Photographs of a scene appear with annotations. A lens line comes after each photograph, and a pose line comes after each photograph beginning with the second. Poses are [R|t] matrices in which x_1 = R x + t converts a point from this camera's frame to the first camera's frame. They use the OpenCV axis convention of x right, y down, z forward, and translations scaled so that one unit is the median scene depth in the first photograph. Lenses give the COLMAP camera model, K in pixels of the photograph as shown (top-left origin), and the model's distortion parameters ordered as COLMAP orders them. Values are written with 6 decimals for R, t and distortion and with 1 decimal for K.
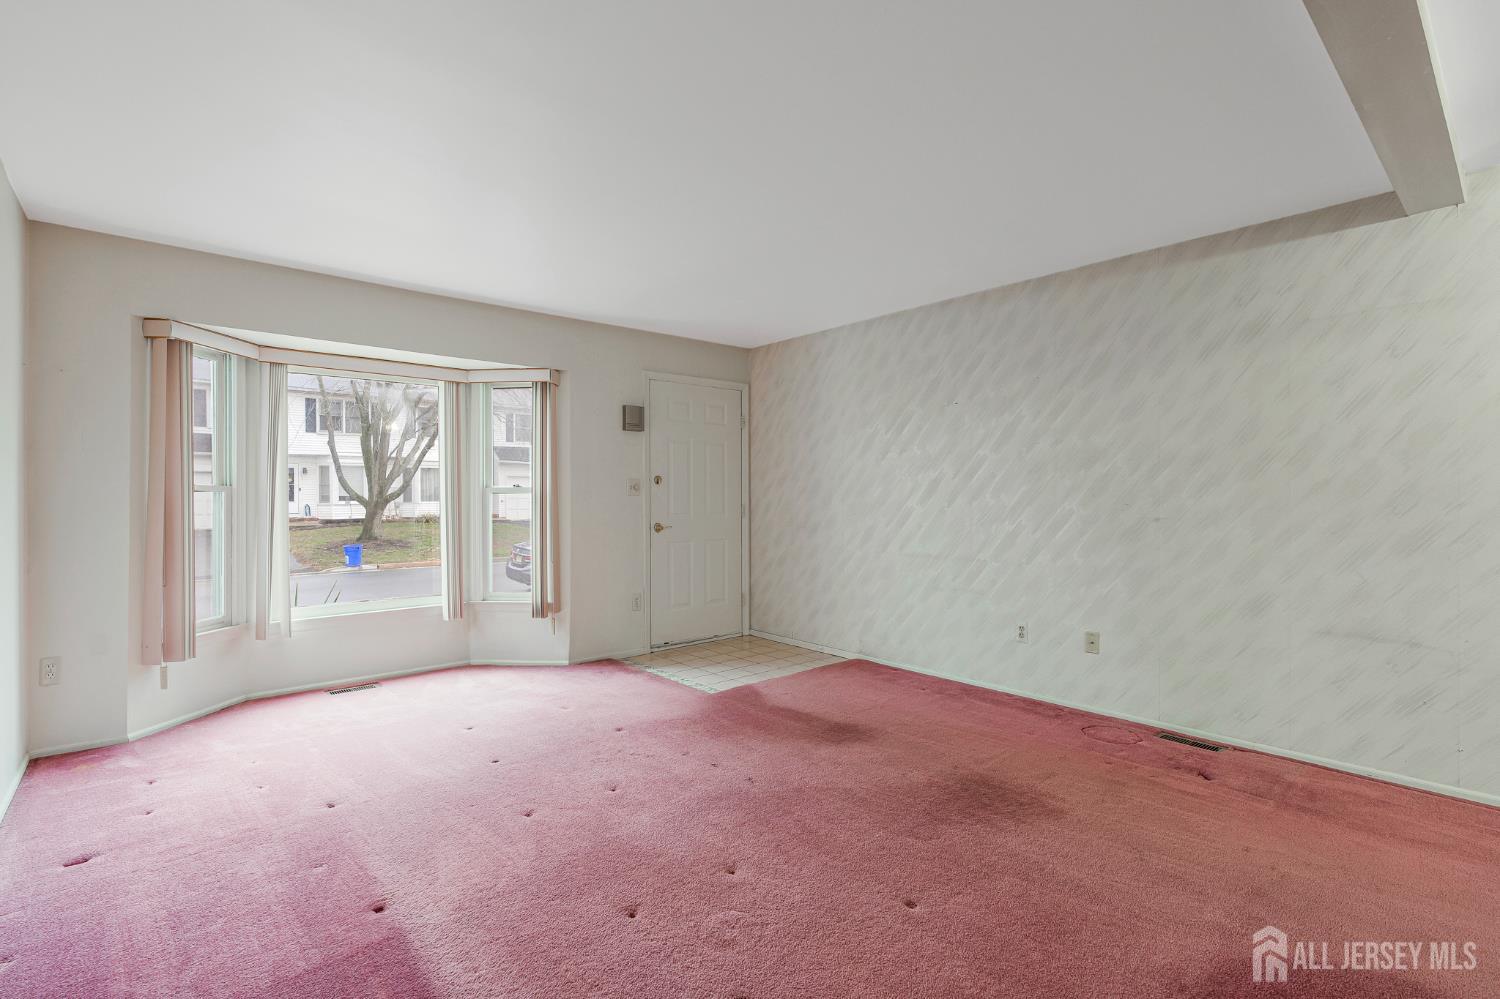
lens RADIAL K [[688.0, 0, 753.3], [0, 688.0, 490.7], [0, 0, 1]] dist [-0.002673, -0.000205]
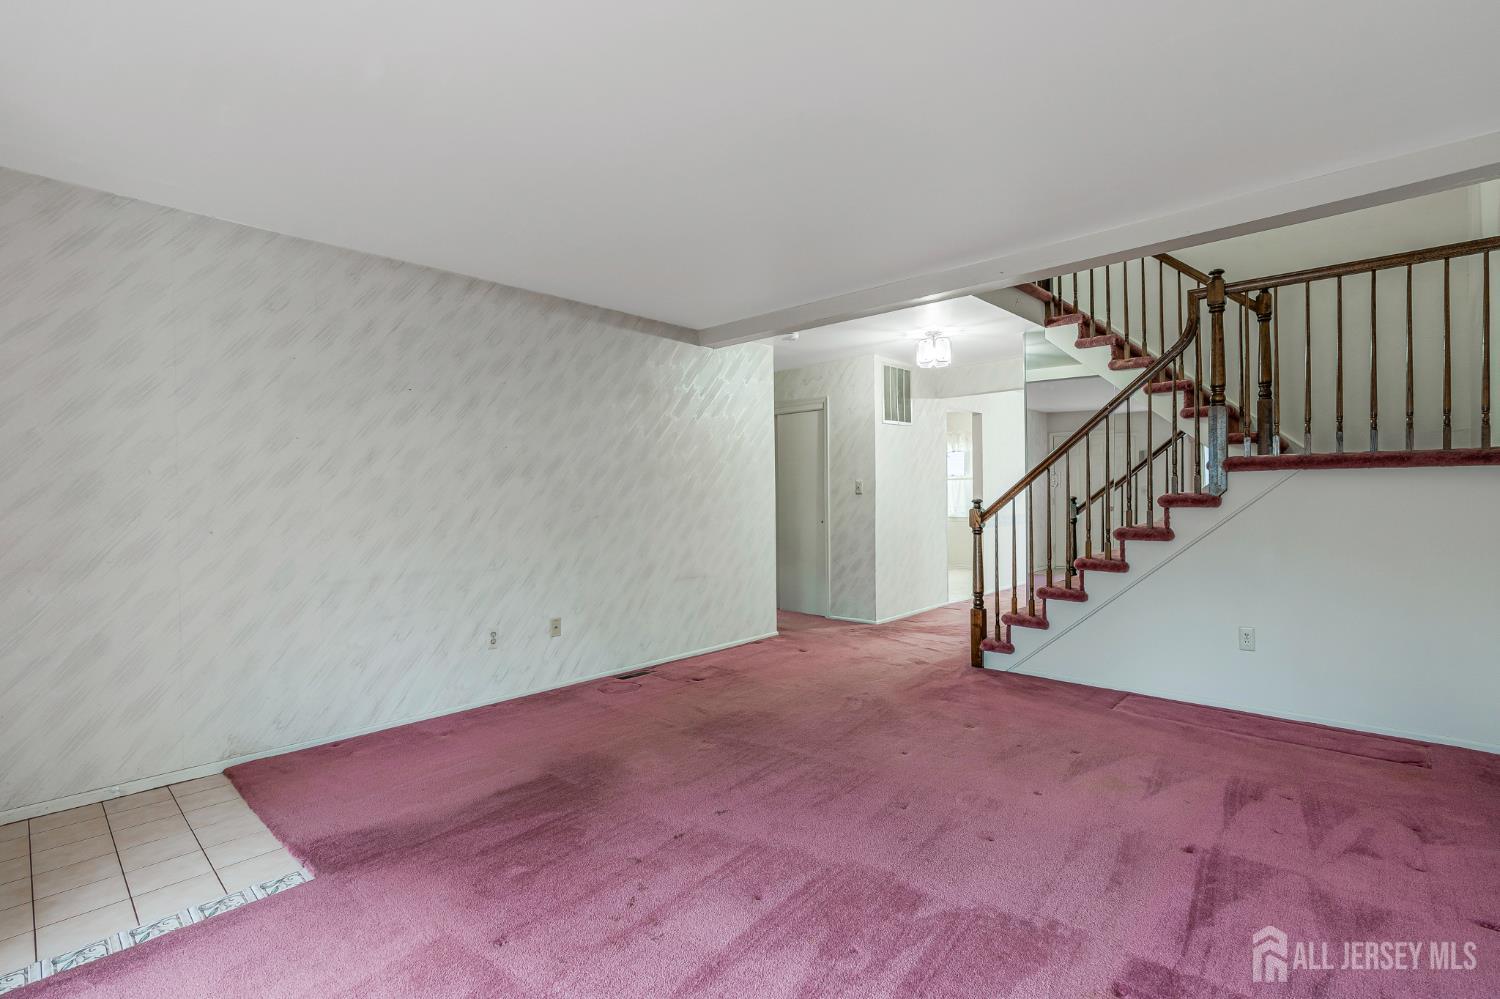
lens RADIAL K [[688.0, 0, 752.6], [0, 688.0, 500.0], [0, 0, 1]] dist [-0.002673, -0.000205]
pose [[-0.105043, -0.001697, 0.994466, -0.683575], [0.005257, 0.999984, 0.002262, 0.008576], [-0.994454, 0.005466, -0.105033, 0.800703]]
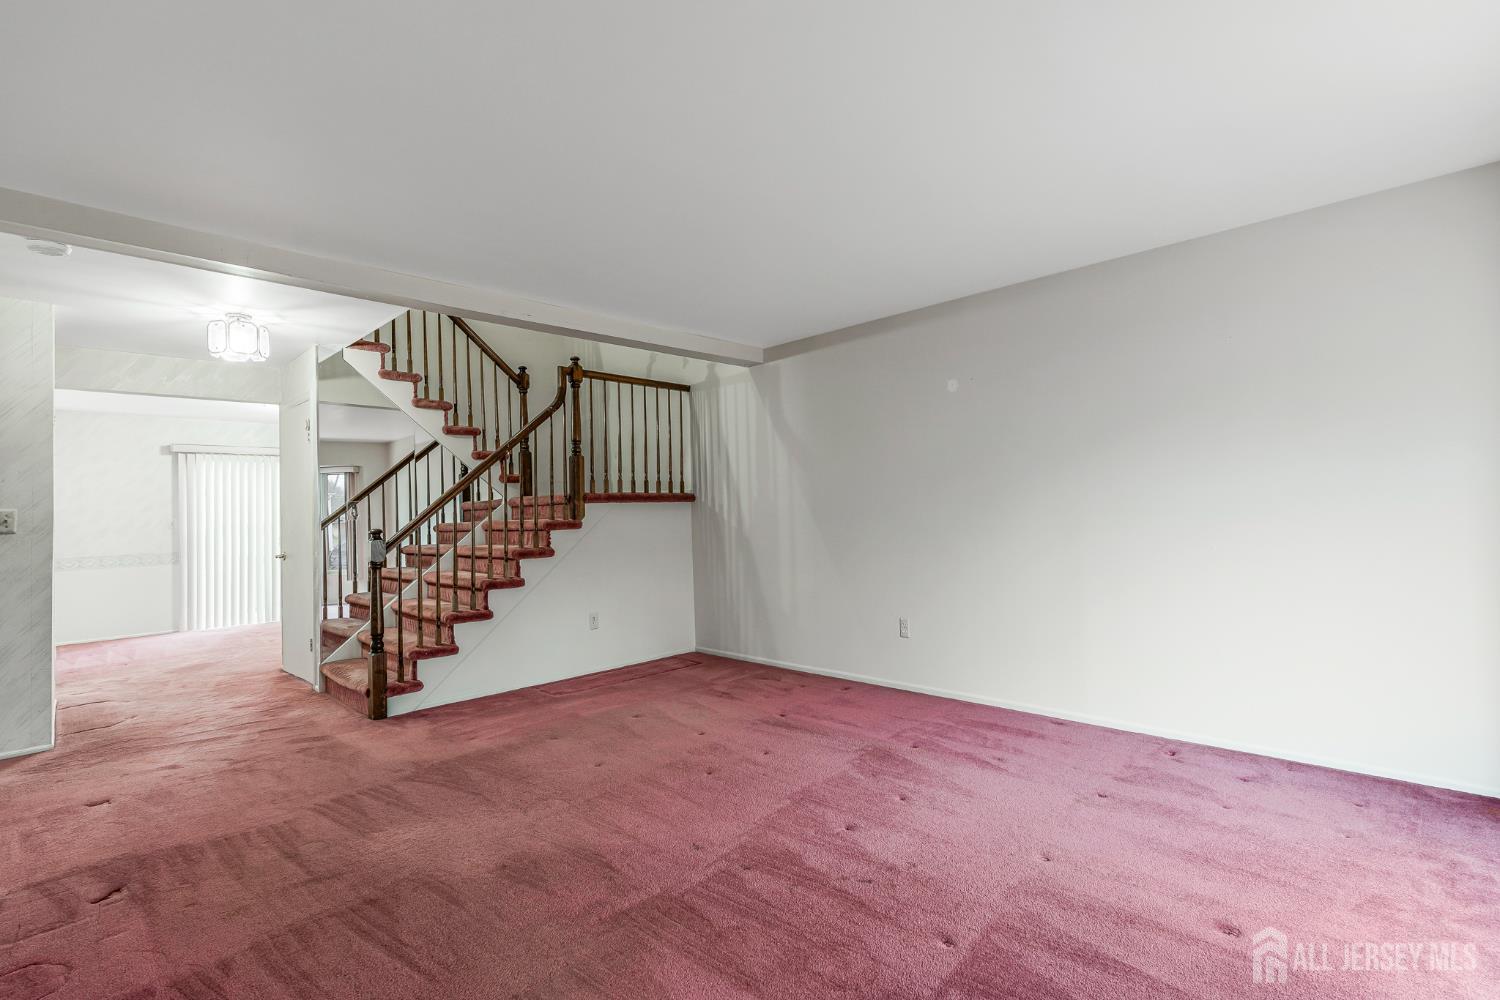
lens RADIAL K [[688.0, 0, 749.7], [0, 688.0, 500.1], [0, 0, 1]] dist [-0.002673, -0.000205]
pose [[-0.997889, 0.039196, -0.051774, -0.021082], [0.041013, 0.998563, -0.034504, 0.029212], [0.050347, -0.036555, -0.998063, 1.416837]]
